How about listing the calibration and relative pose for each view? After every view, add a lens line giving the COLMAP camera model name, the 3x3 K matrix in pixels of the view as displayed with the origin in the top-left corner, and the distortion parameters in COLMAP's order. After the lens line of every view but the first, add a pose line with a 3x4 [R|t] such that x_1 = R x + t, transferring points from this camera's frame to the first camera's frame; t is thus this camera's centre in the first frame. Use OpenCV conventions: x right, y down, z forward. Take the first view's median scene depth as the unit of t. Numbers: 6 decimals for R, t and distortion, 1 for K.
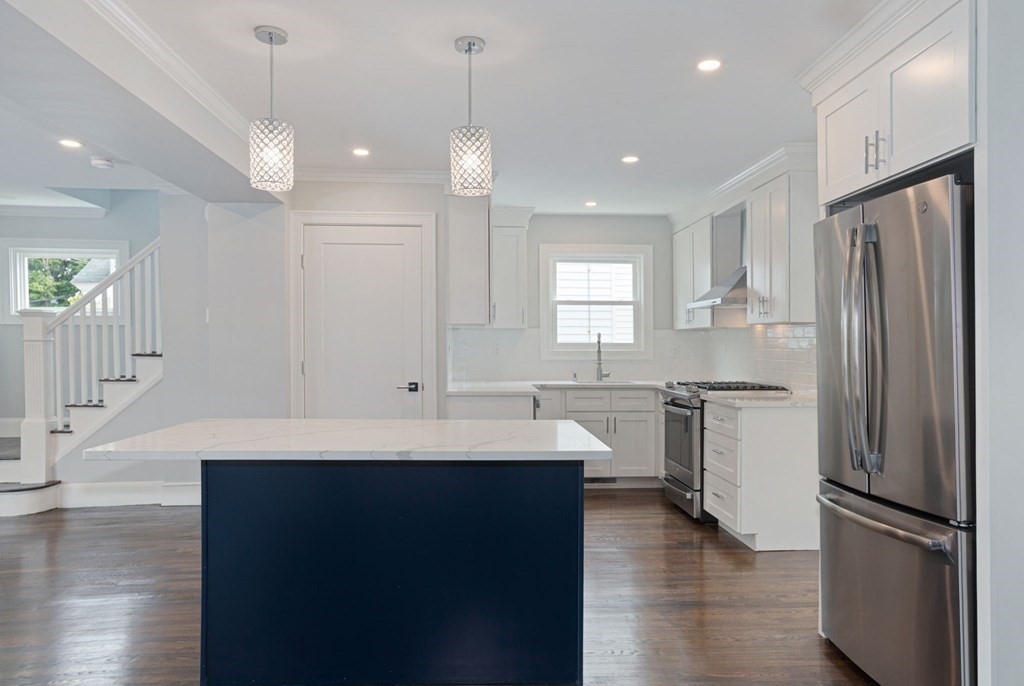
lens RADIAL K [[694.4, 0, 514.3], [0, 694.4, 323.2], [0, 0, 1]] dist [-0.073099, 0.001951]
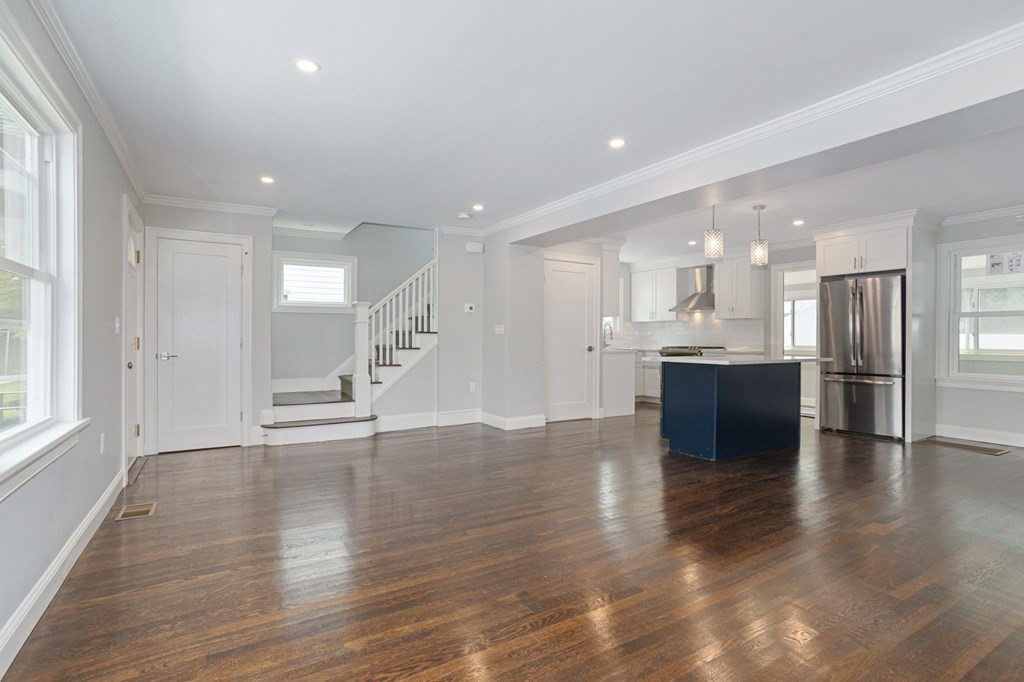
lens RADIAL K [[501.5, 0, 498.5], [0, 501.5, 334.7], [0, 0, 1]] dist [-0.036126, 0.003574]
pose [[0.901740, 0.002547, 0.432270, -0.858903], [-0.014705, 0.999585, 0.024784, 0.018951], [-0.432028, -0.028705, 0.901403, -0.141027]]
